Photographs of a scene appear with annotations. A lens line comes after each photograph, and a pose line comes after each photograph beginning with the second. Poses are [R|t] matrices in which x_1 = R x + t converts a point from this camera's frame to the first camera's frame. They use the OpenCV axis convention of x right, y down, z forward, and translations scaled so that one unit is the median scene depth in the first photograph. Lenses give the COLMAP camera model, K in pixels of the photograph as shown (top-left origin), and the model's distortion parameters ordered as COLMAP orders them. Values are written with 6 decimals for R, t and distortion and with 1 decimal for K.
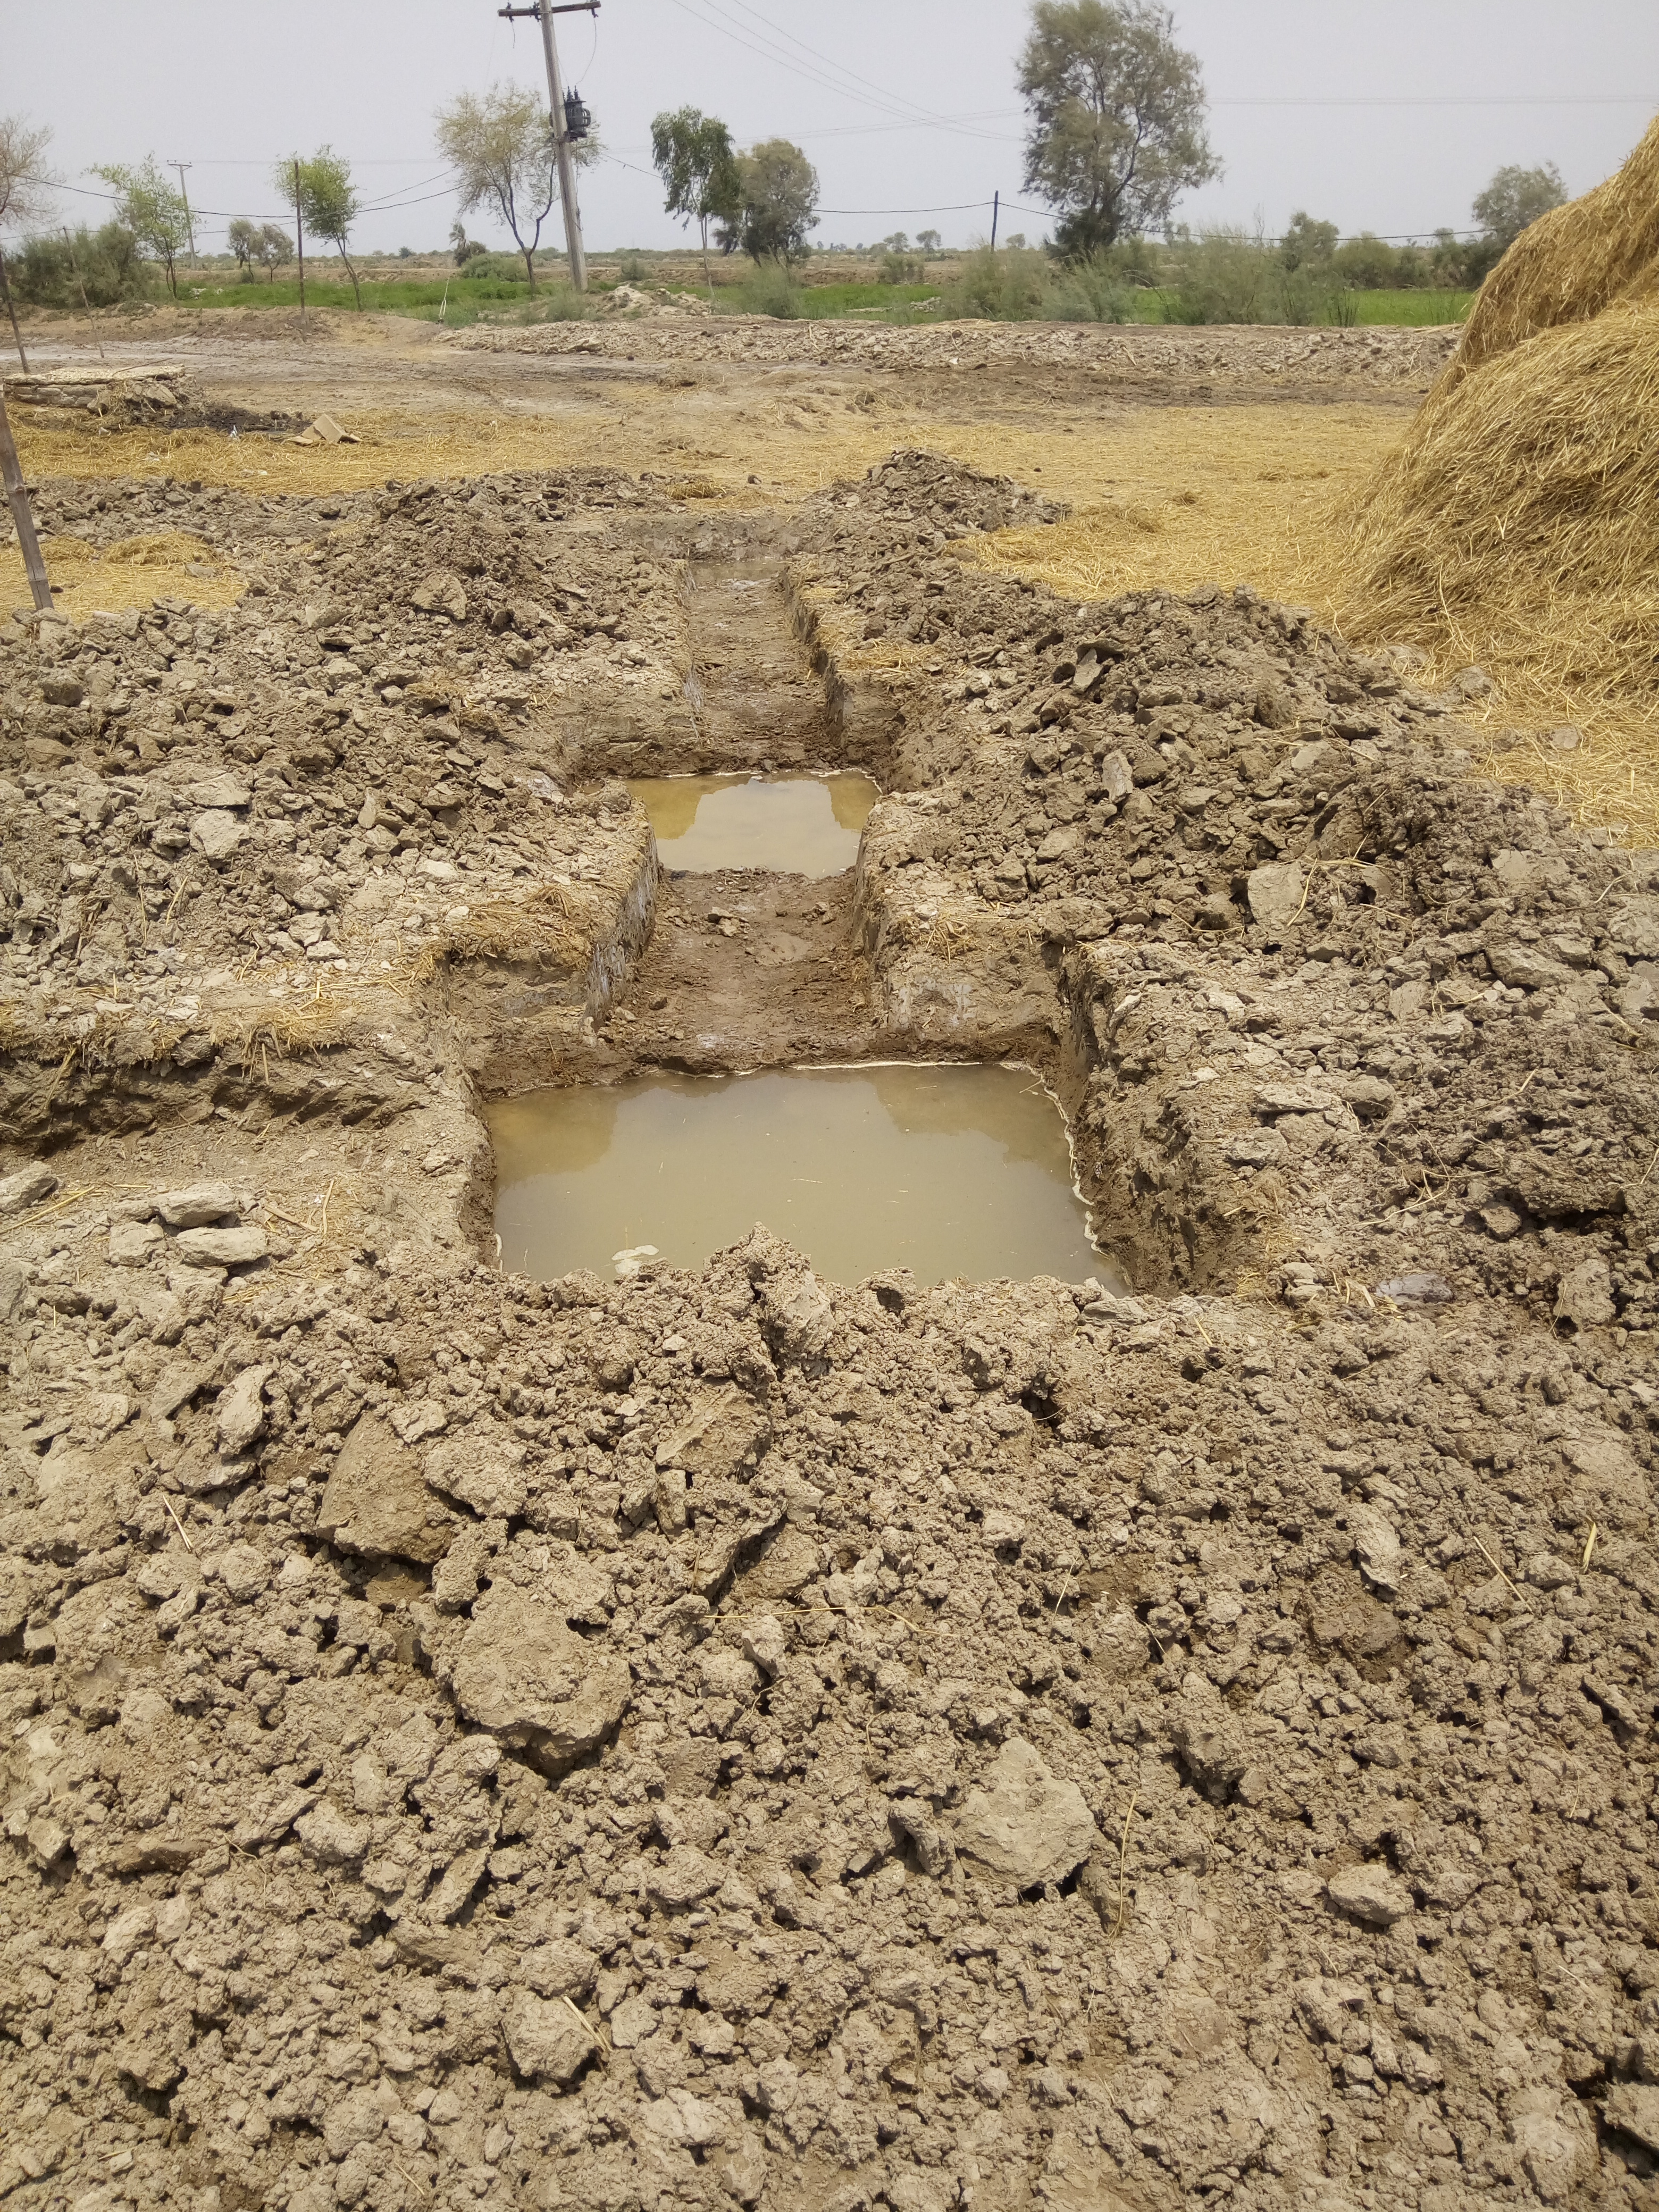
lens RADIAL K [[1688.7, 0, 817.3], [0, 1688.7, 1092.4], [0, 0, 1]] dist [0.106064, -0.180381]
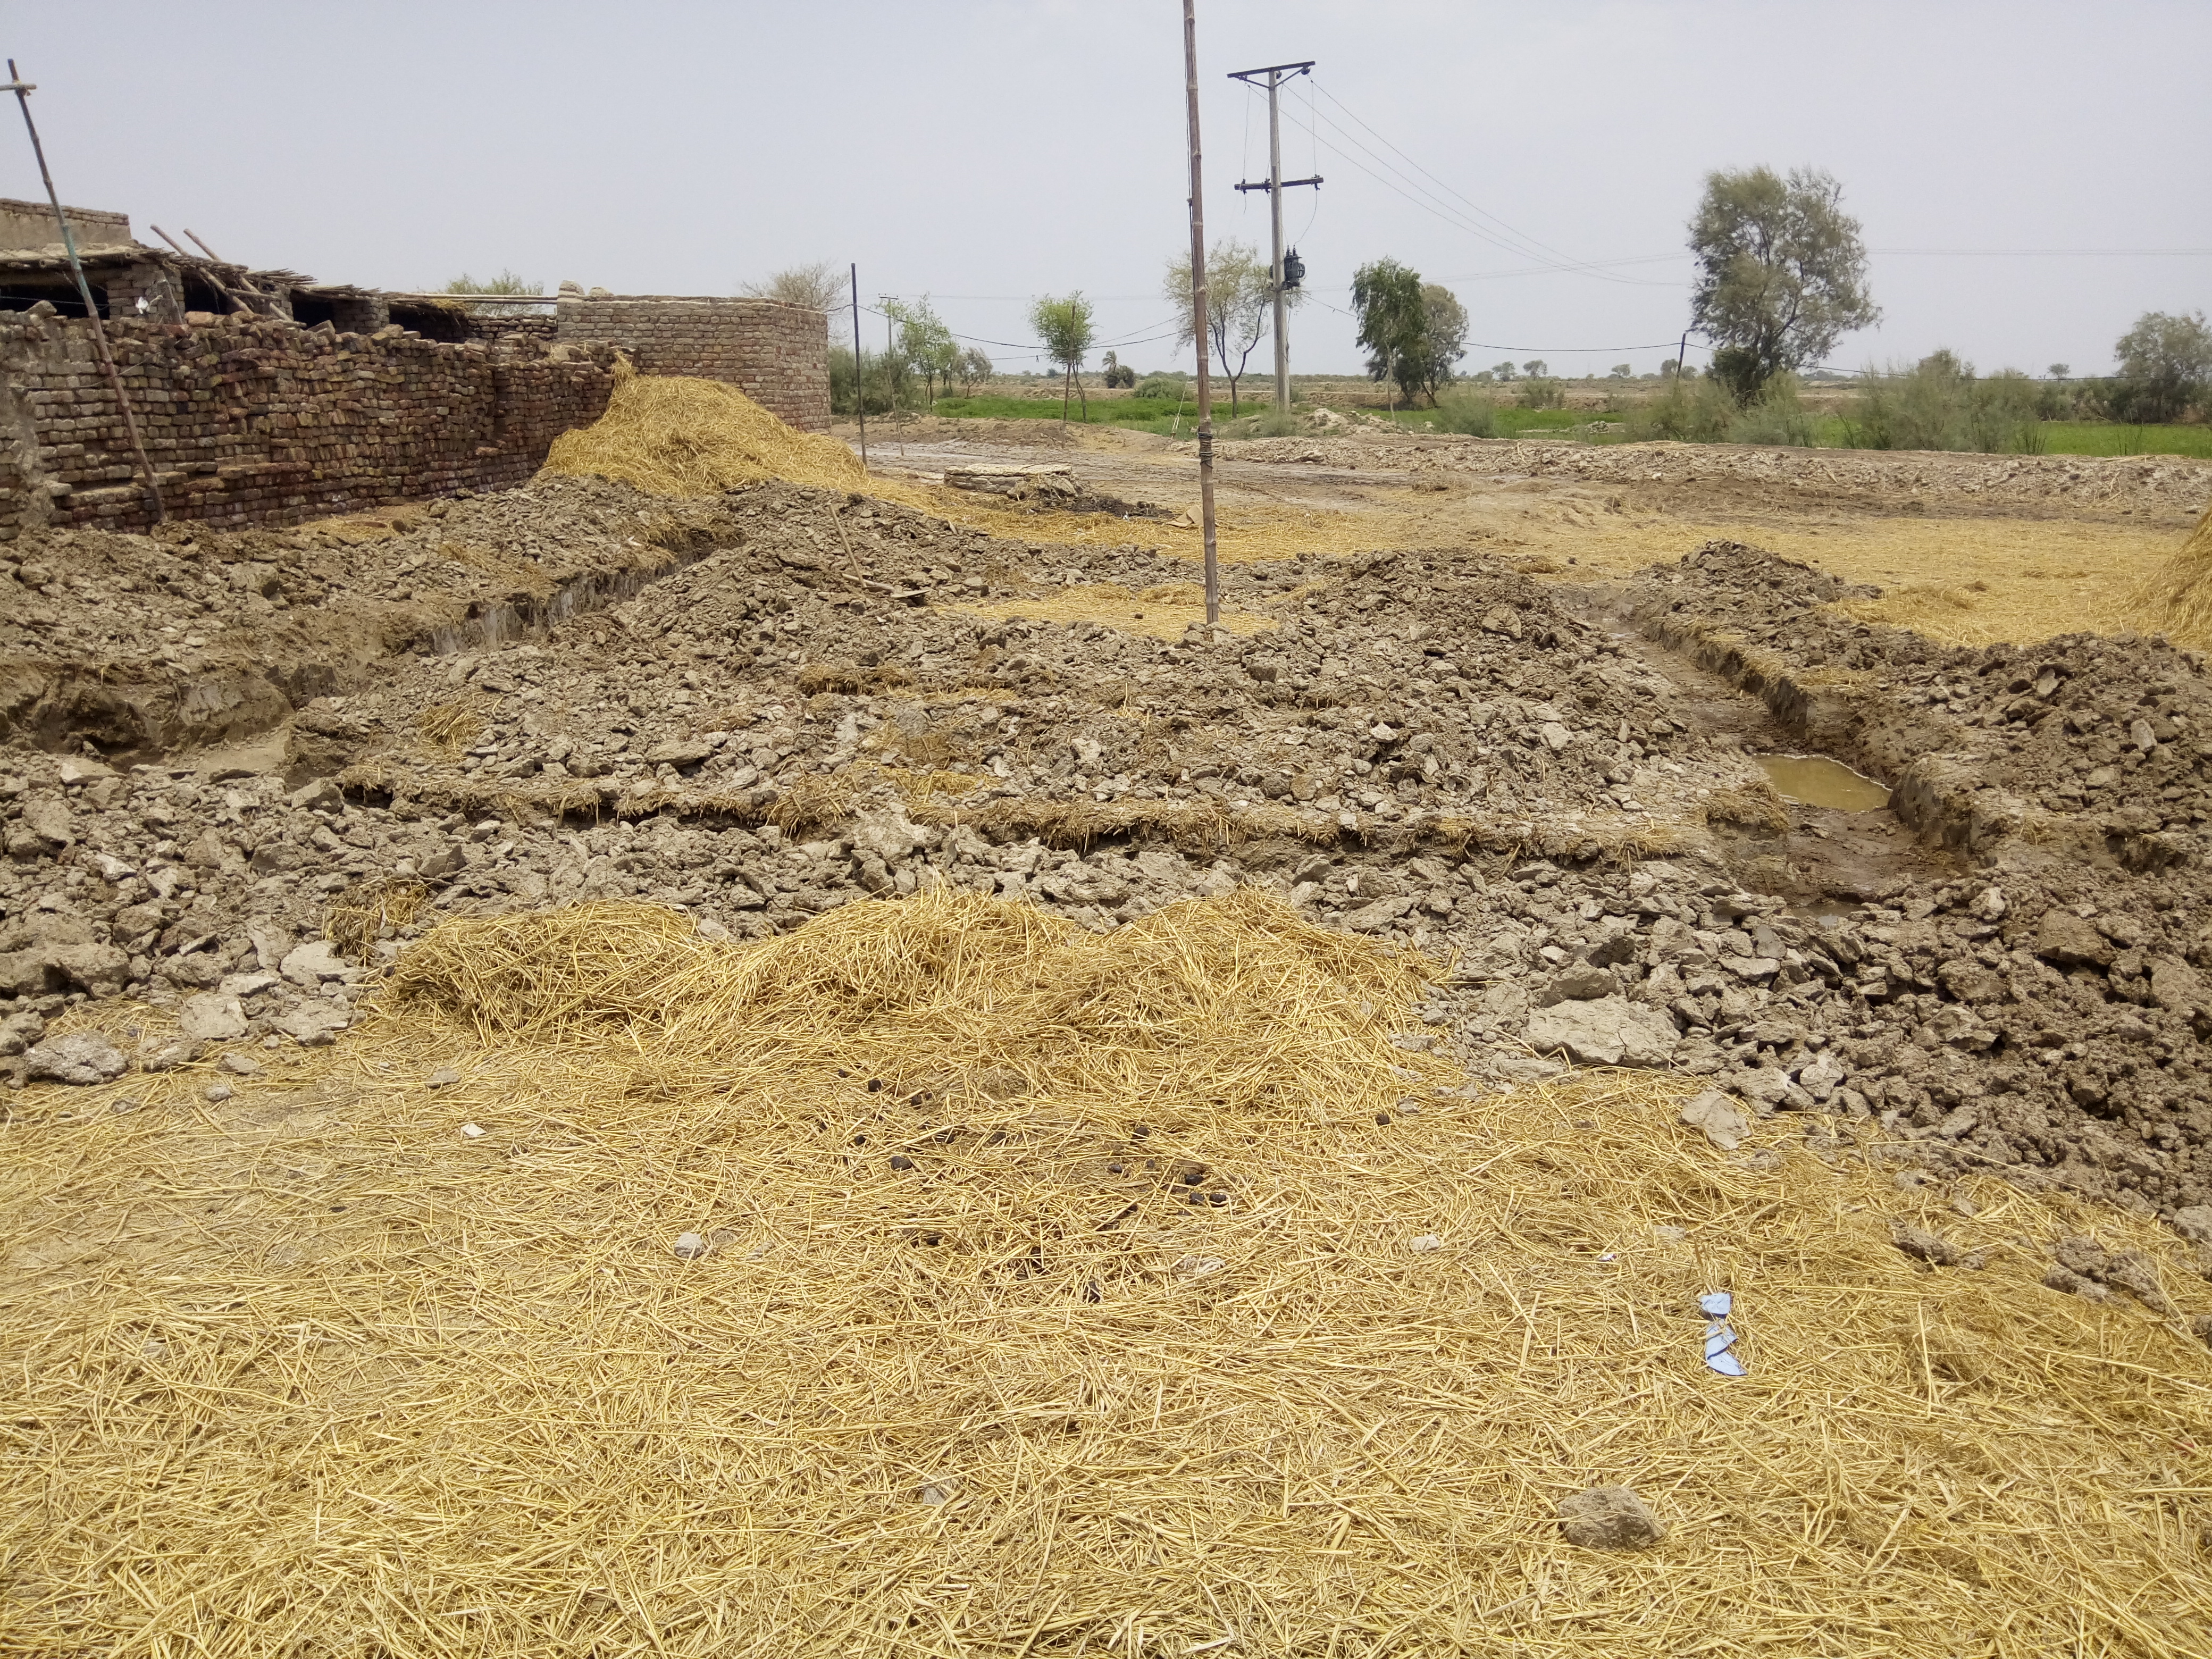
lens RADIAL K [[1688.7, 0, 1106.0], [0, 1688.7, 829.5], [0, 0, 1]] dist [0.106064, -0.180381]
pose [[0.984372, 0.061267, -0.165101, -0.180086], [-0.092105, 0.978193, -0.186157, 0.099630], [0.150095, 0.198455, 0.968549, -0.220962]]
